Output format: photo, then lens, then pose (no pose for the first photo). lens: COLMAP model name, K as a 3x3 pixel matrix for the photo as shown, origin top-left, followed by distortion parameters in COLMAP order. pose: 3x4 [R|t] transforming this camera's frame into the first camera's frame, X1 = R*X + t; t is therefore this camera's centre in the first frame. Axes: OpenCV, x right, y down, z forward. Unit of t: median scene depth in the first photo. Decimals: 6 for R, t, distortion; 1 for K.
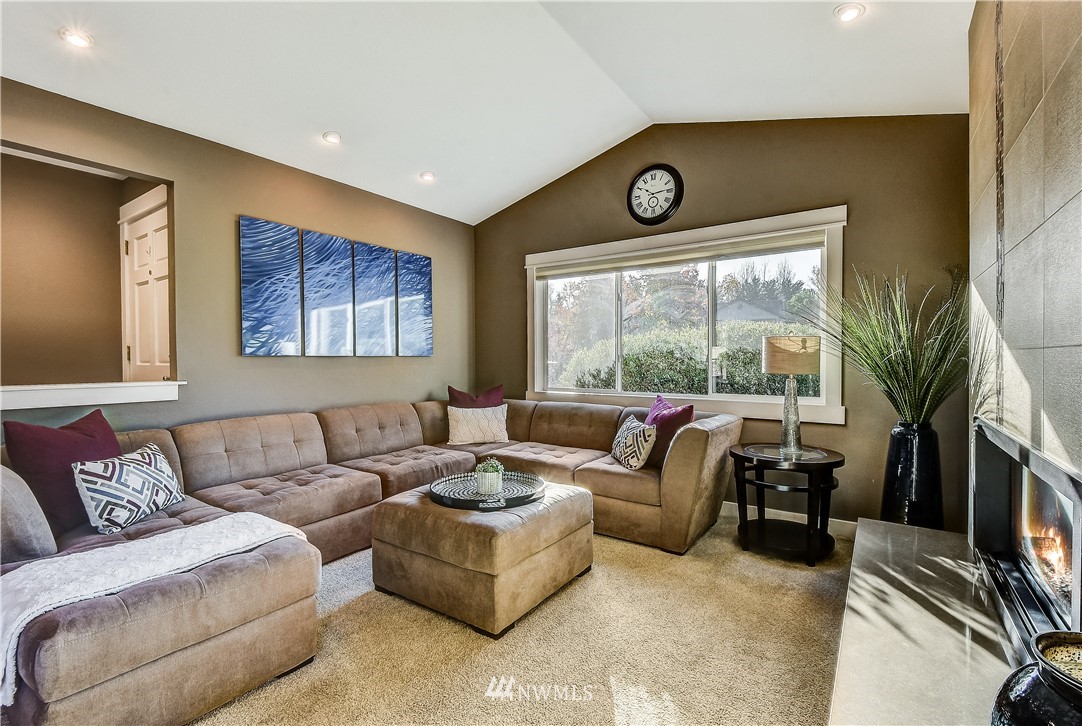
lens RADIAL K [[477.4, 0, 545.7], [0, 477.4, 363.3], [0, 0, 1]] dist [-0.003543, -0.000787]
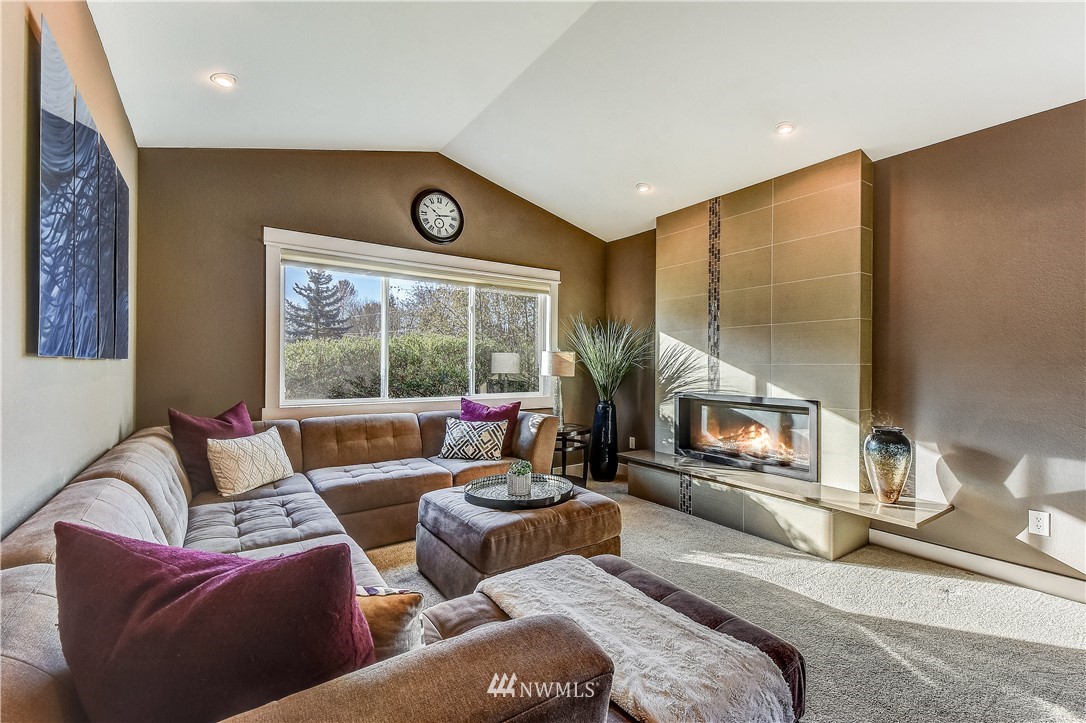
lens RADIAL K [[479.2, 0, 546.1], [0, 479.2, 366.5], [0, 0, 1]] dist [-0.003543, -0.000787]
pose [[0.335903, 0.007510, 0.941867, -0.734933], [0.004256, 0.999946, -0.009491, 0.003260], [-0.941887, 0.007196, 0.335853, 0.404602]]
